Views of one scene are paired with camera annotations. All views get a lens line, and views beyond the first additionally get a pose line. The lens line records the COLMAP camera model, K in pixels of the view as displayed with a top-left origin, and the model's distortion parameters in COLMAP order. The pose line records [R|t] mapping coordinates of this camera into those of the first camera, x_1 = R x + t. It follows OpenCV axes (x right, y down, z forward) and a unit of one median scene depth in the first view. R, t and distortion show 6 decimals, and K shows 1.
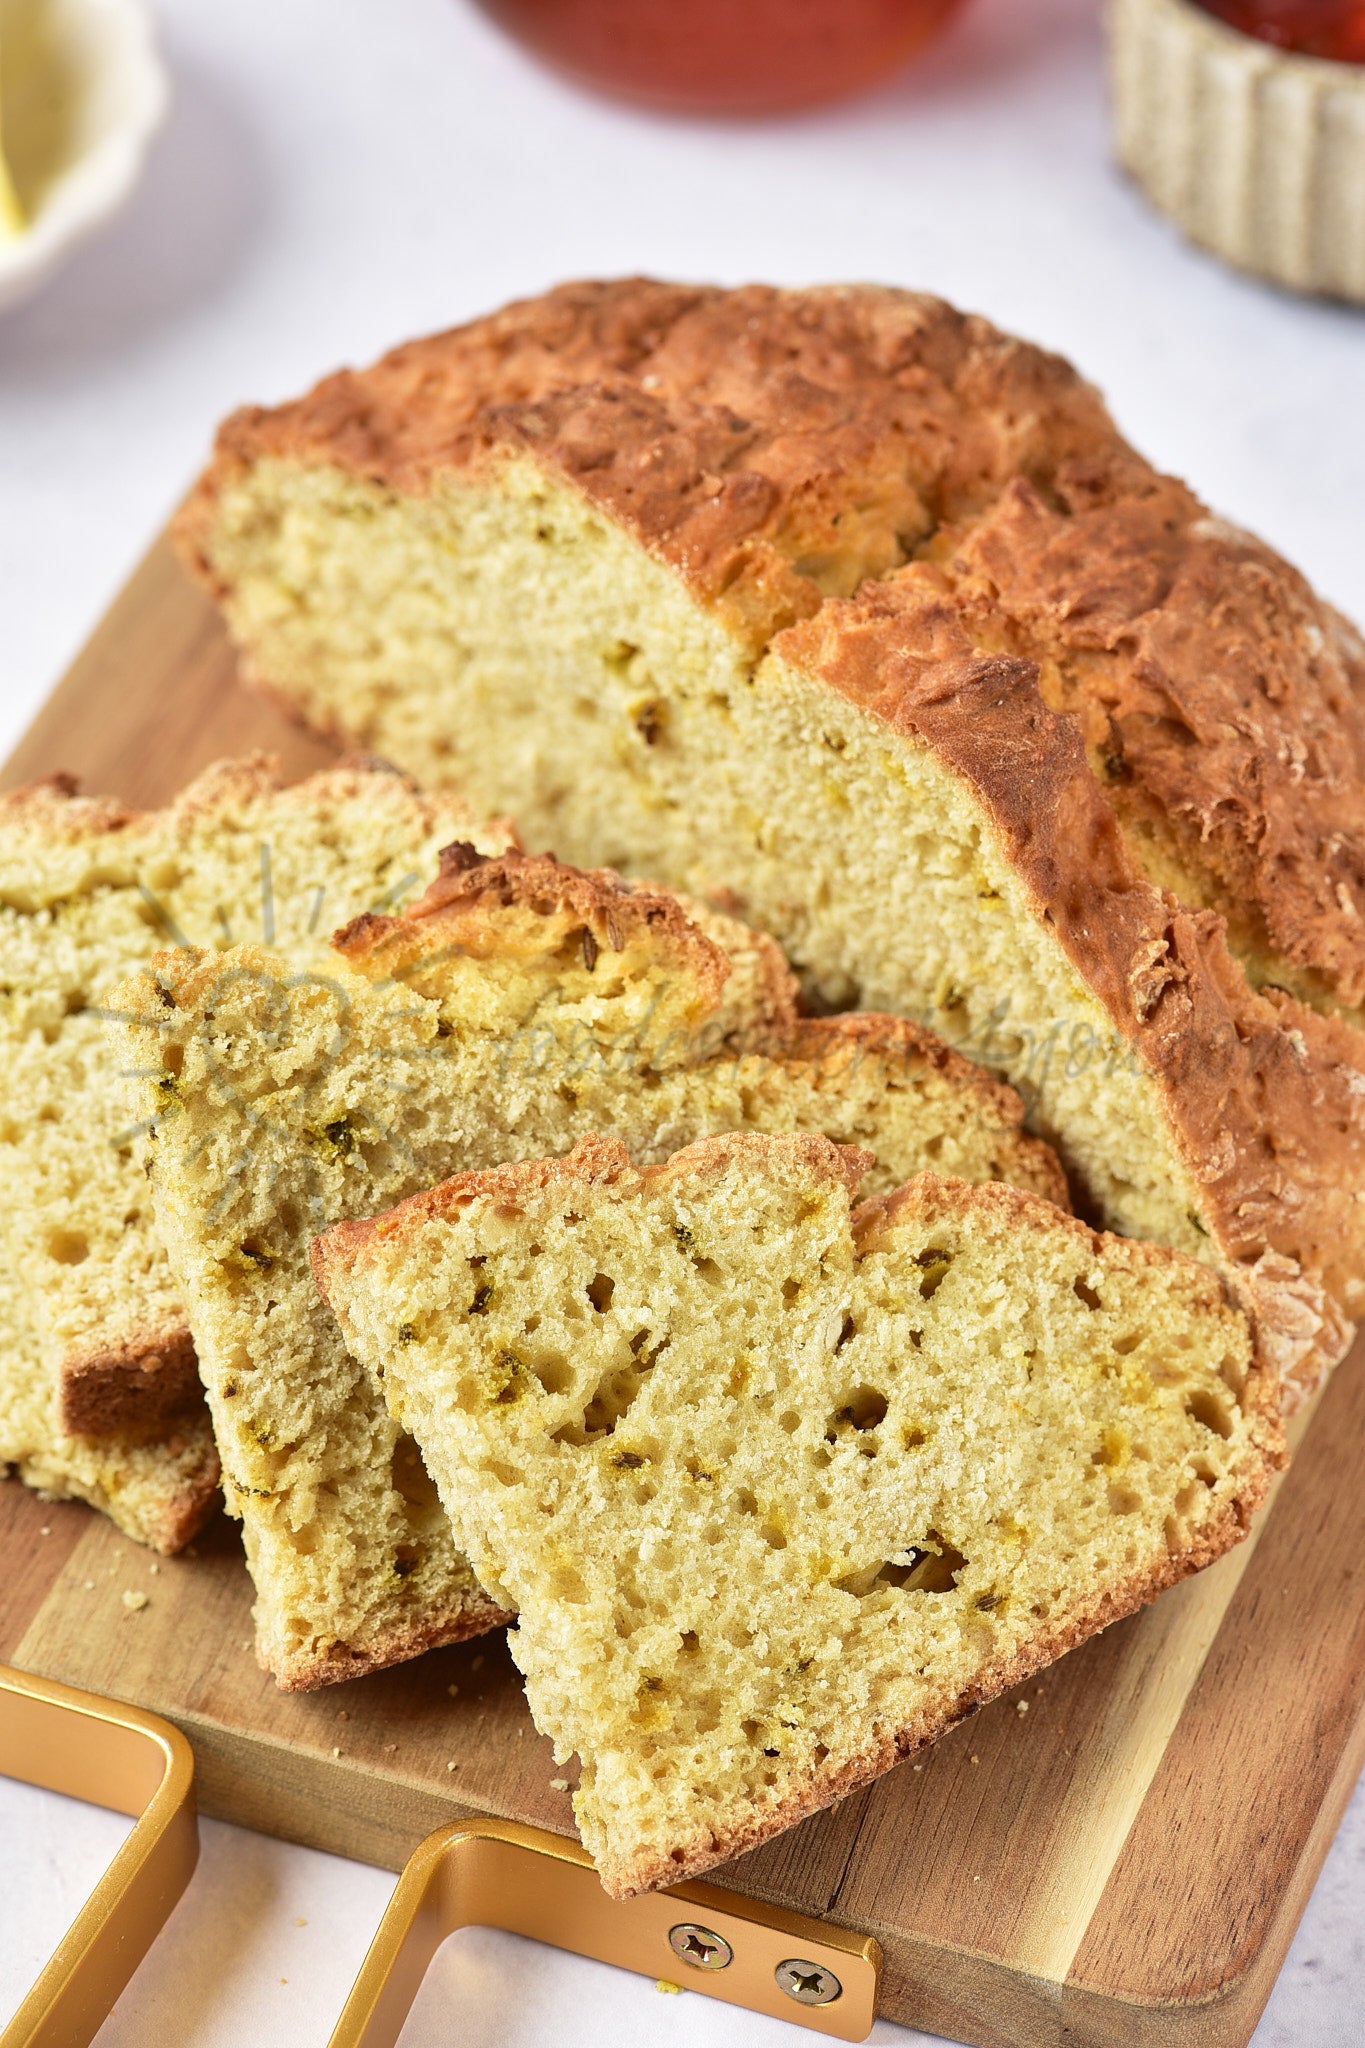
lens RADIAL K [[7364.2, 0, 690.9], [0, 7364.2, 1030.7], [0, 0, 1]] dist [-0.075074, 0.000000]
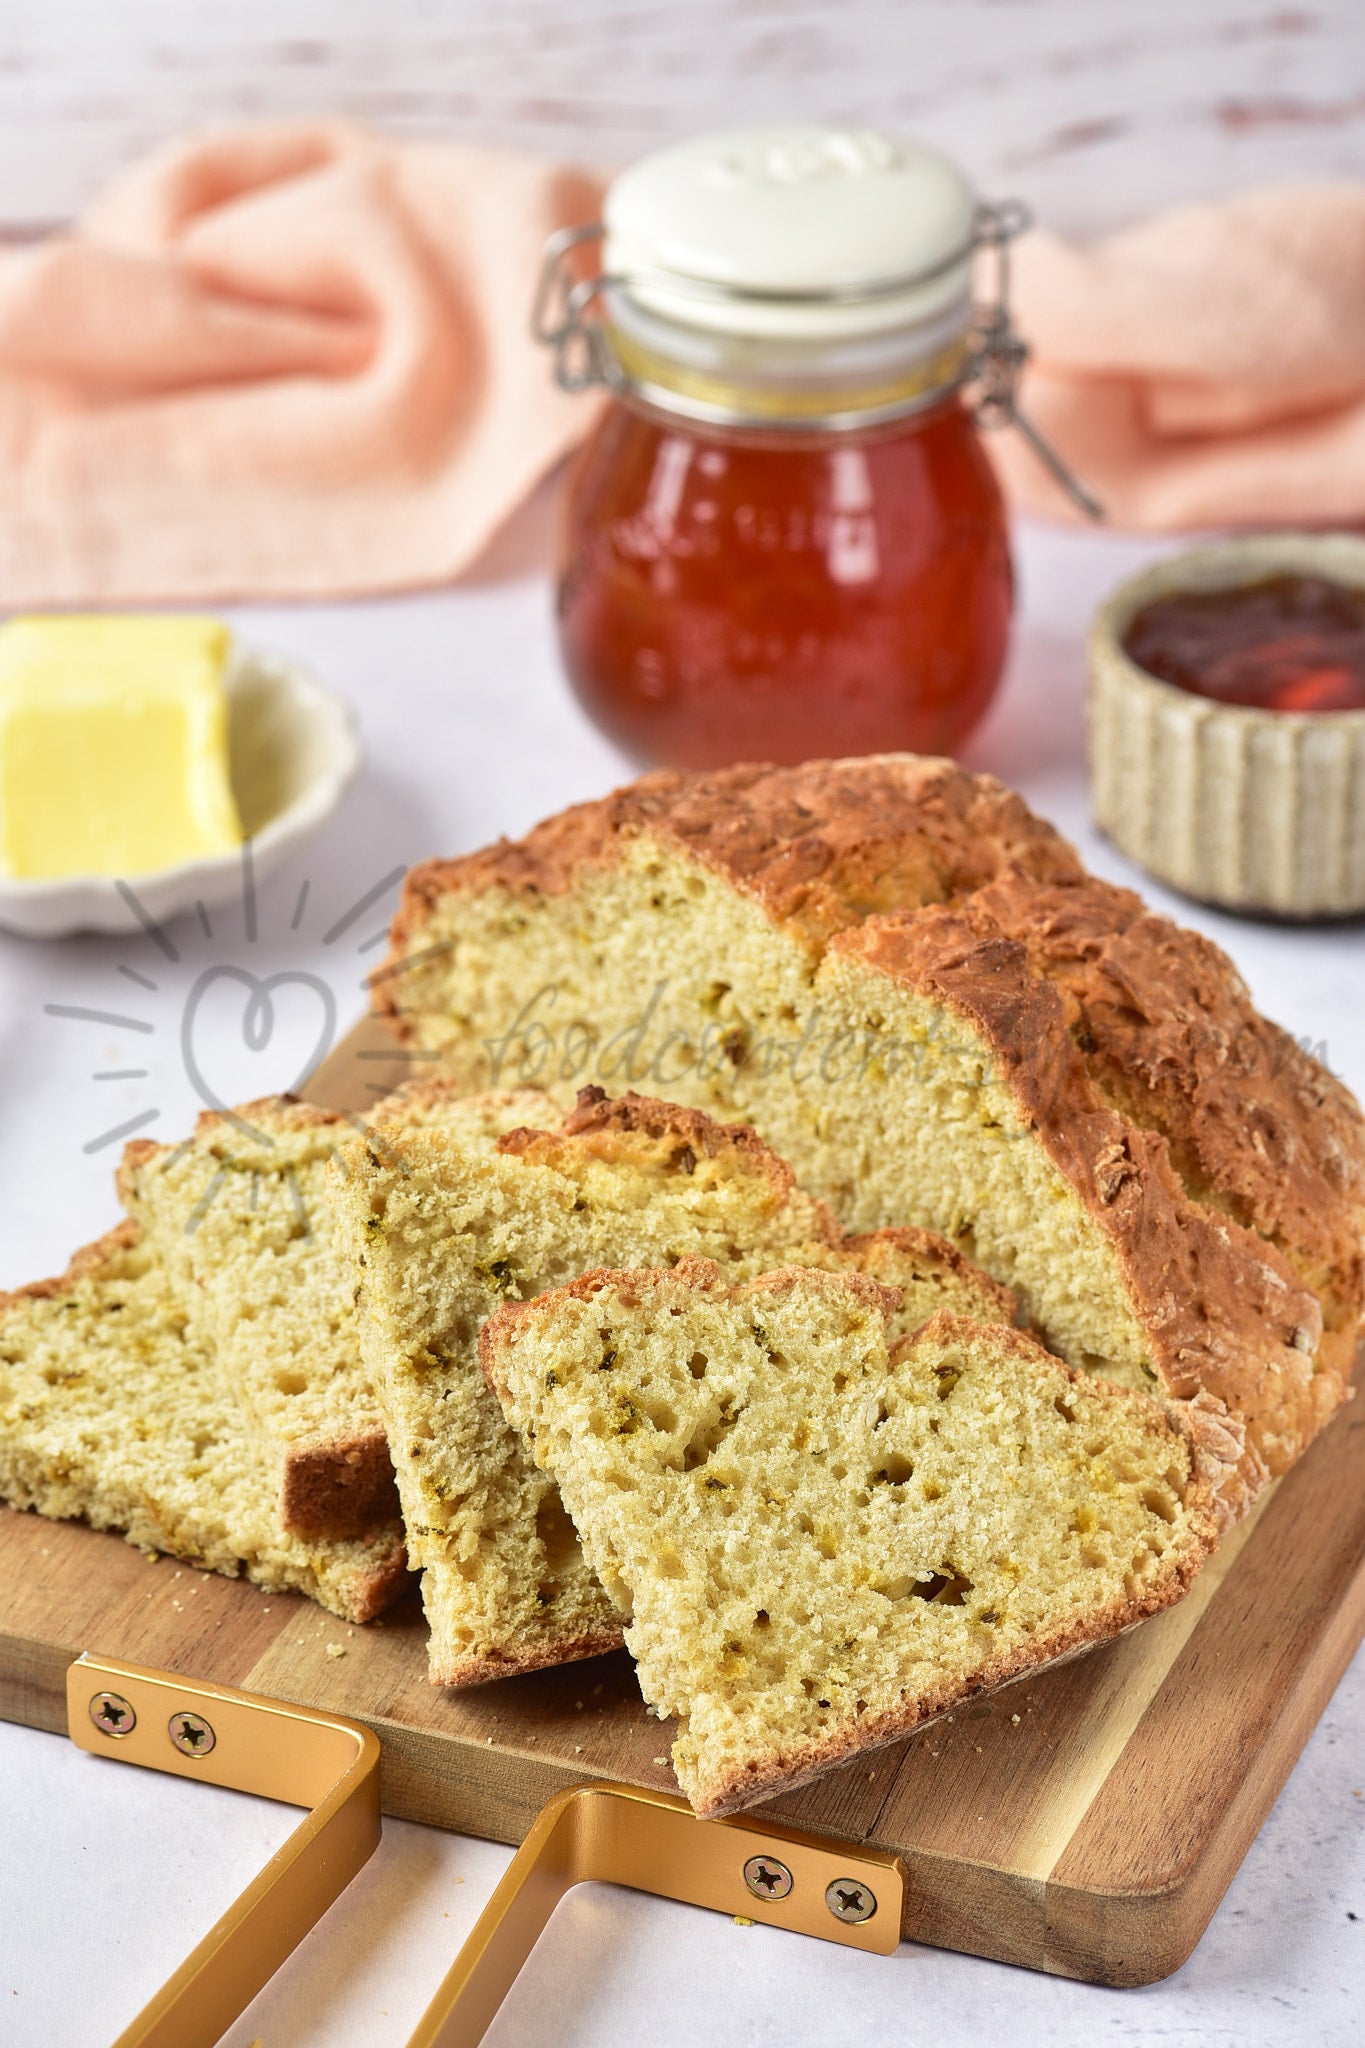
lens RADIAL K [[7364.2, 0, 724.9], [0, 7364.2, 998.1], [0, 0, 1]] dist [-0.075074, 0.000000]
pose [[0.999962, 0.008363, -0.002370, -0.004553], [-0.008693, 0.964228, -0.264931, 0.316886], [0.000070, 0.264941, 0.964265, -0.293993]]
